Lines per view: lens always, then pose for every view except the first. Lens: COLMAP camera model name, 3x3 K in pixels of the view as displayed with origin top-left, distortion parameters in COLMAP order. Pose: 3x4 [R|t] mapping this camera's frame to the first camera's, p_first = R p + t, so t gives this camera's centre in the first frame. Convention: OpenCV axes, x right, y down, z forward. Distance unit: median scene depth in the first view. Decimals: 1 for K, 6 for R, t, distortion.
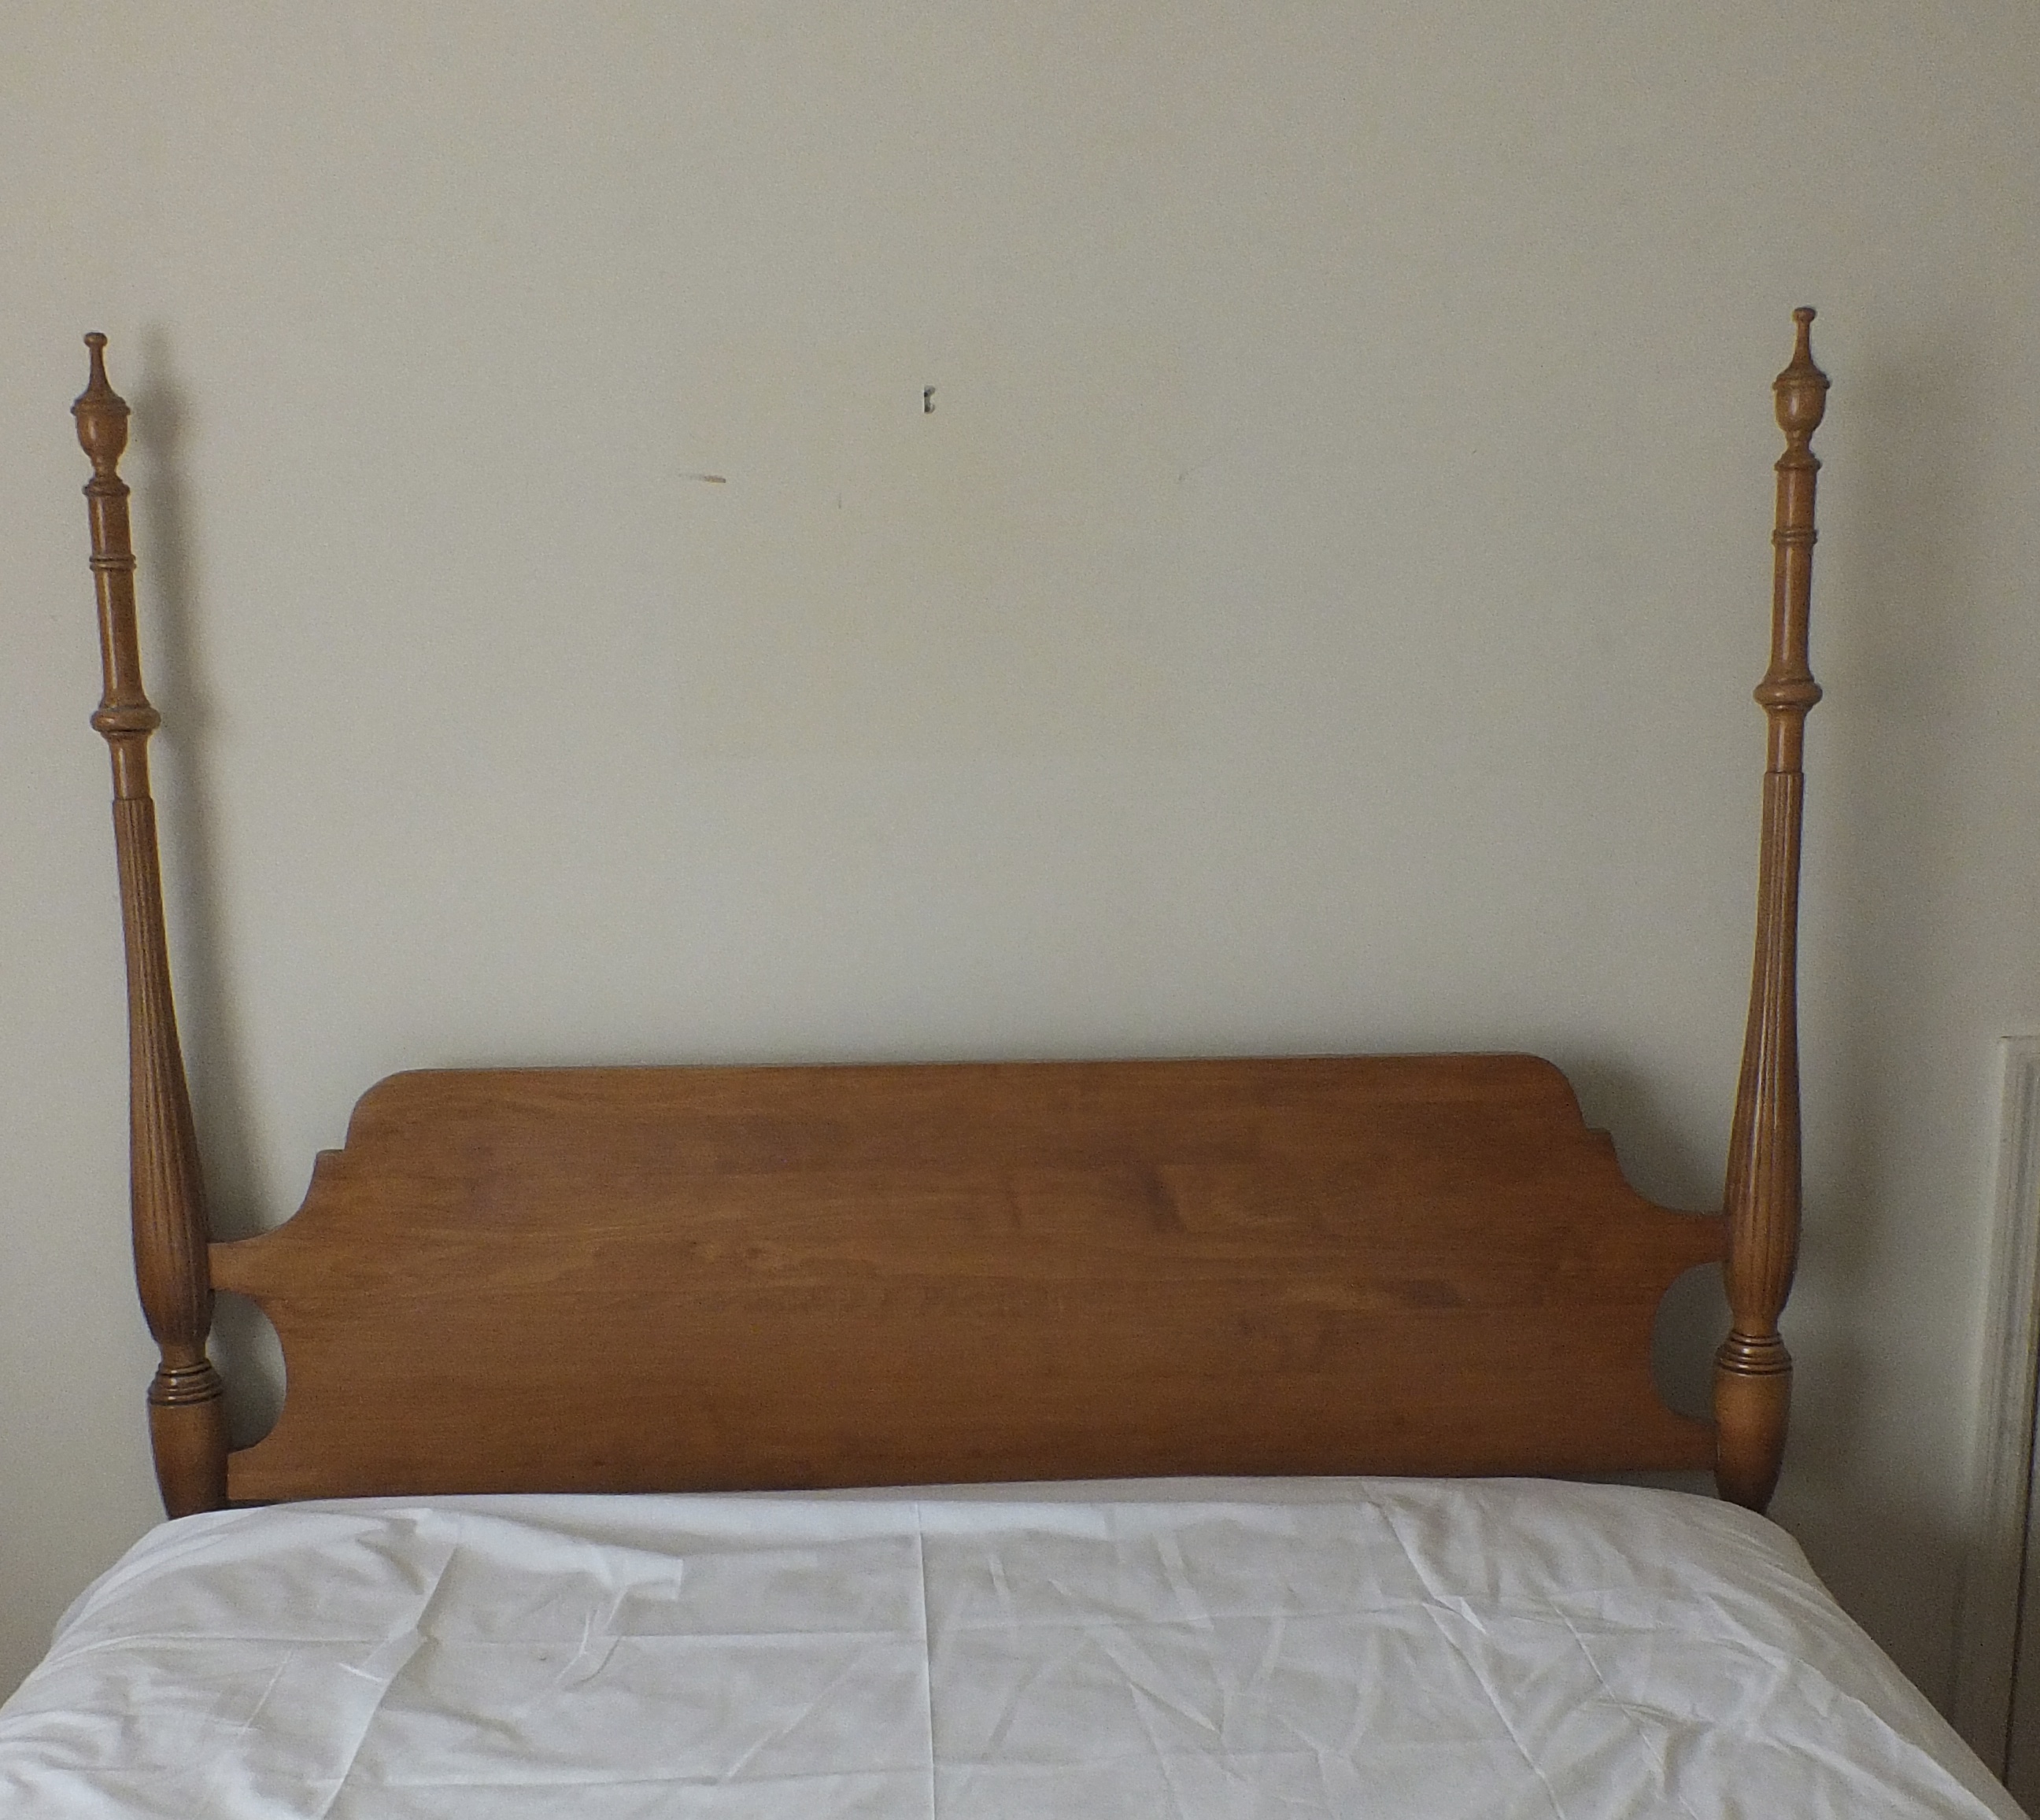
lens RADIAL K [[2350.2, 0, 934.8], [0, 2350.2, 1148.4], [0, 0, 1]] dist [-0.052120, -0.061099]
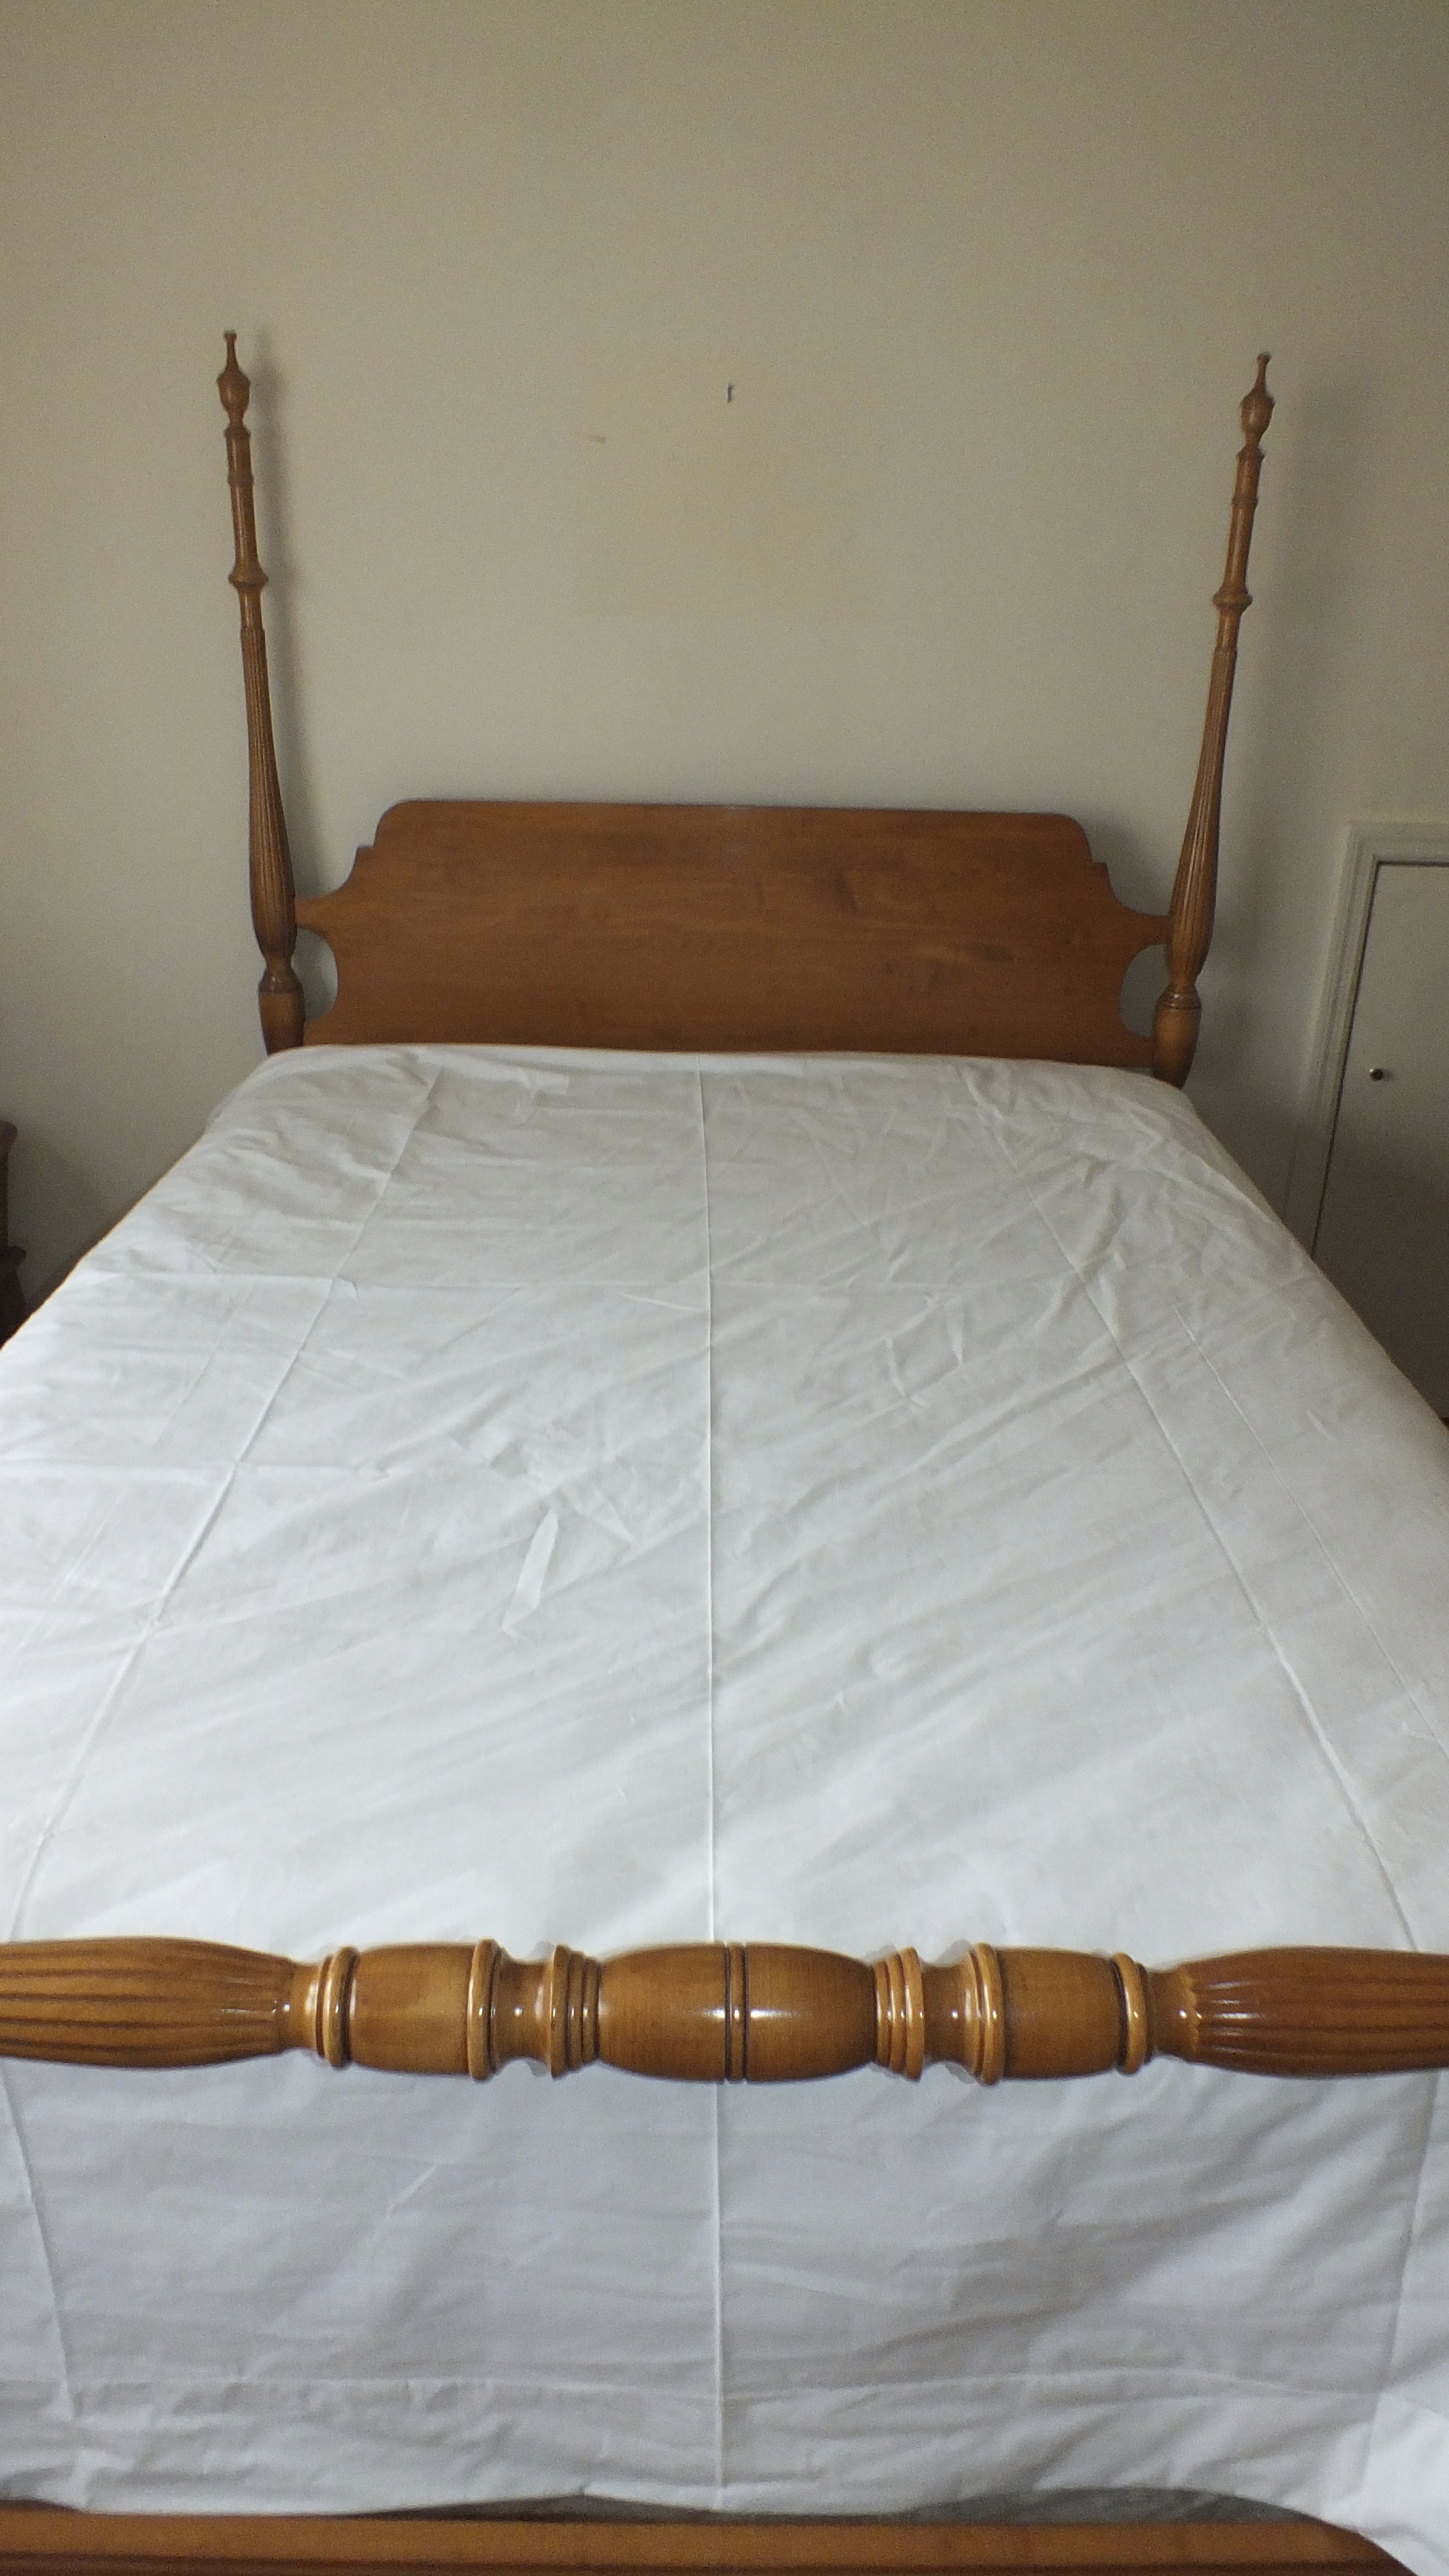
lens RADIAL K [[1676.1, 0, 672.2], [0, 1676.1, 1285.5], [0, 0, 1]] dist [-0.051052, 0.005325]
pose [[0.999208, 0.039490, -0.004791, -0.014042], [-0.037734, 0.979052, 0.200081, 0.068144], [0.012592, -0.199742, 0.979768, -0.284306]]
